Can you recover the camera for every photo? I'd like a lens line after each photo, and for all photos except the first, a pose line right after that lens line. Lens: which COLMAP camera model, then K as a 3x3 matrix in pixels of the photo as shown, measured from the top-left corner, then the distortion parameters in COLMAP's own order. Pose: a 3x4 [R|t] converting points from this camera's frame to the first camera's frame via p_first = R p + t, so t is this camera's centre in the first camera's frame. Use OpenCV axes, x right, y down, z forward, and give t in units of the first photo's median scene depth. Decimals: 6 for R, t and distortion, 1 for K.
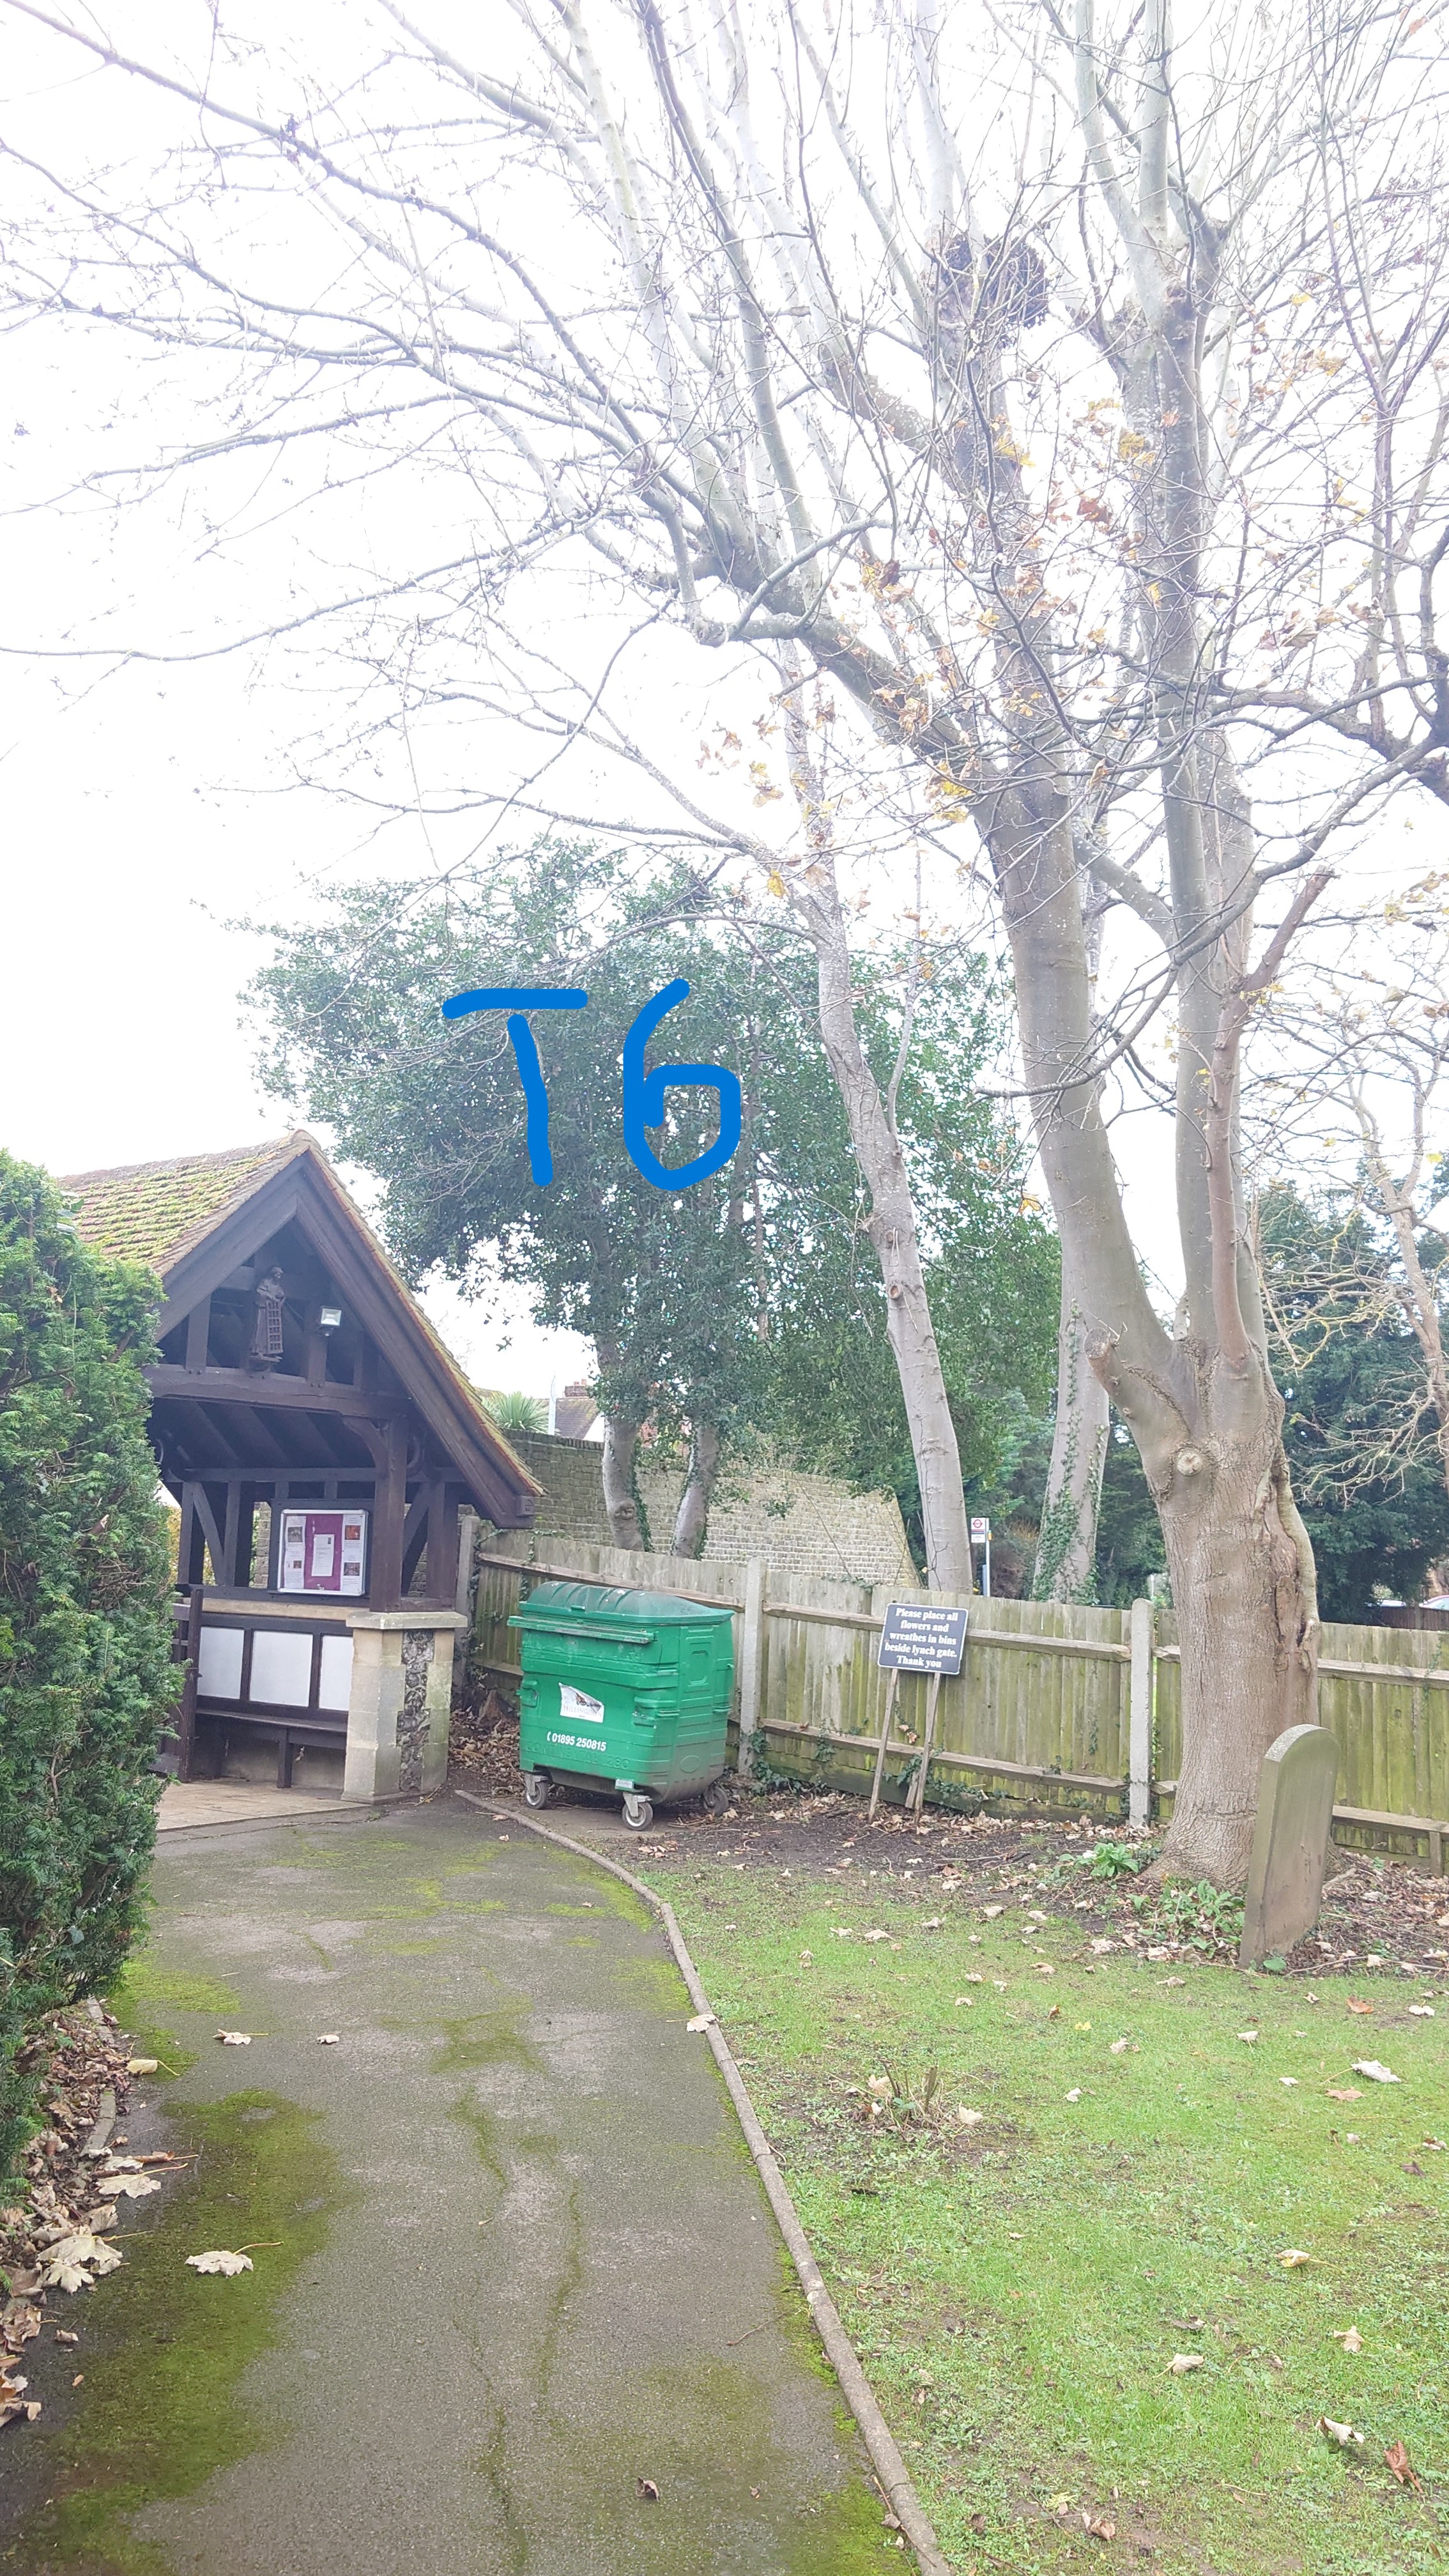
lens RADIAL K [[1720.1, 0, 729.2], [0, 1720.1, 1288.6], [0, 0, 1]] dist [-0.007762, -0.001025]
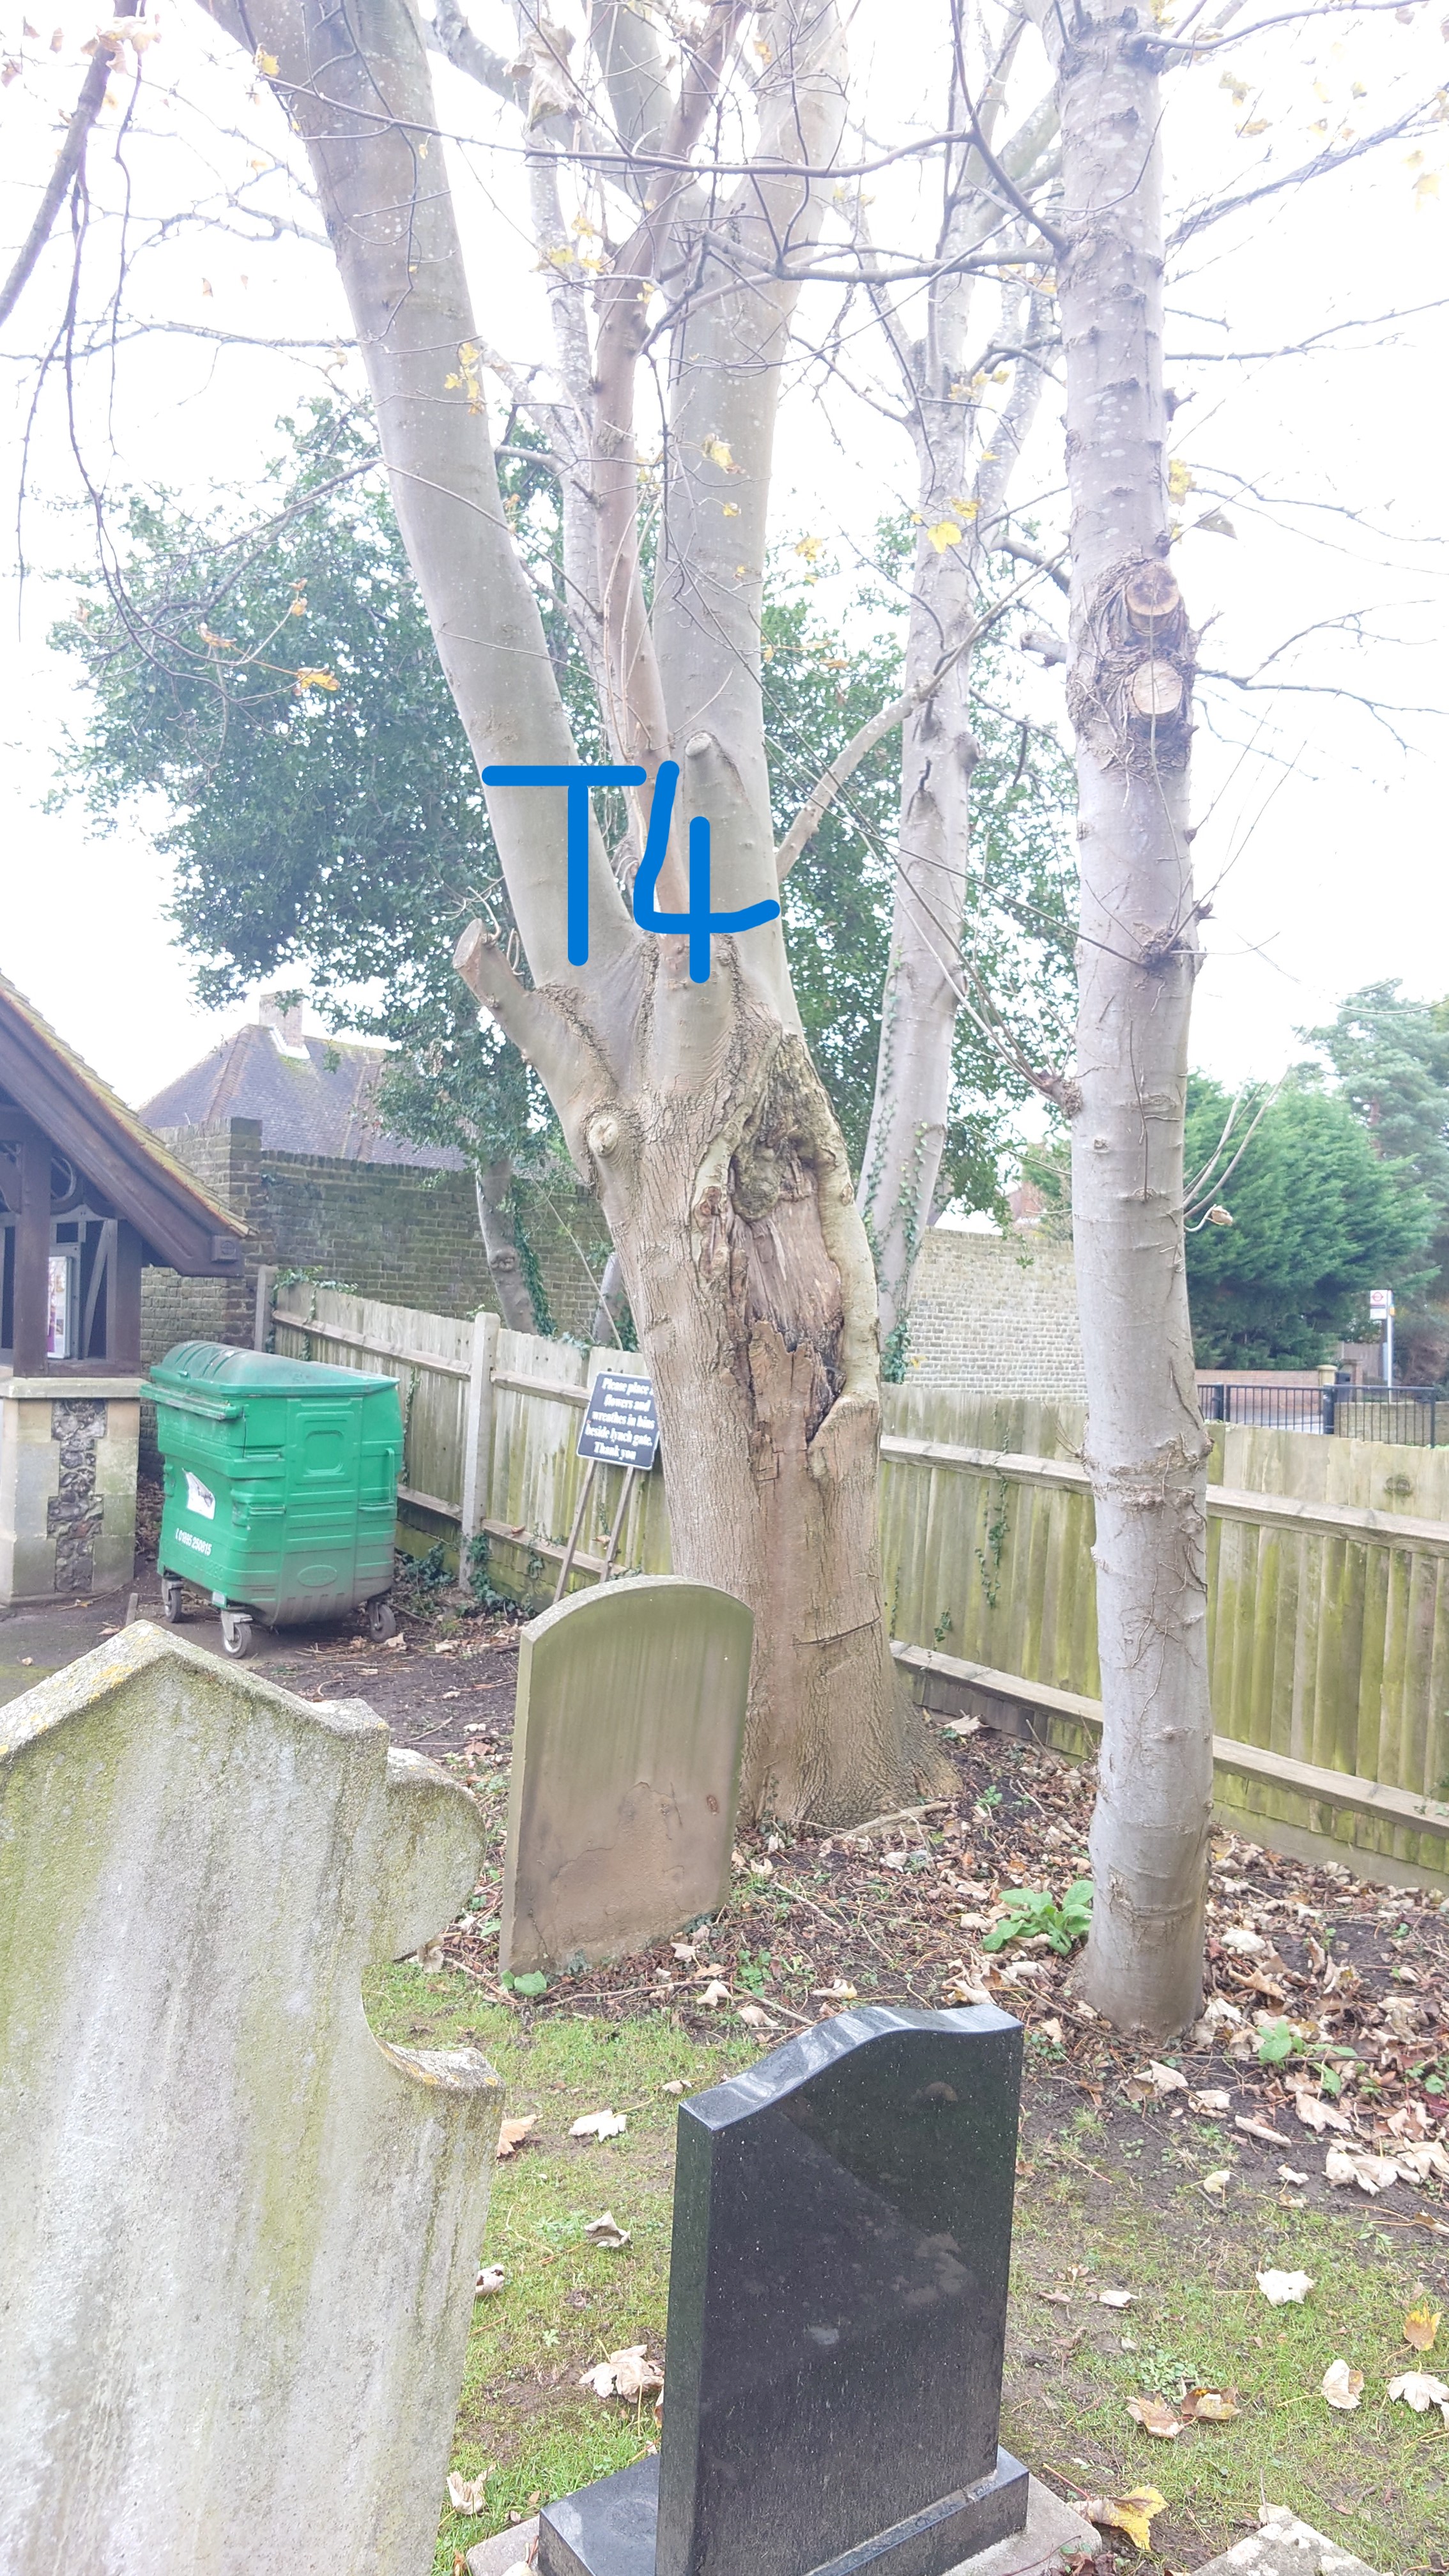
lens RADIAL K [[1720.1, 0, 721.8], [0, 1720.1, 1286.1], [0, 0, 1]] dist [-0.007762, -0.001025]
pose [[0.959539, -0.005777, -0.281515, 0.345658], [0.040819, 0.992082, 0.118771, 0.061487], [0.278600, -0.125457, 0.952178, 0.319020]]
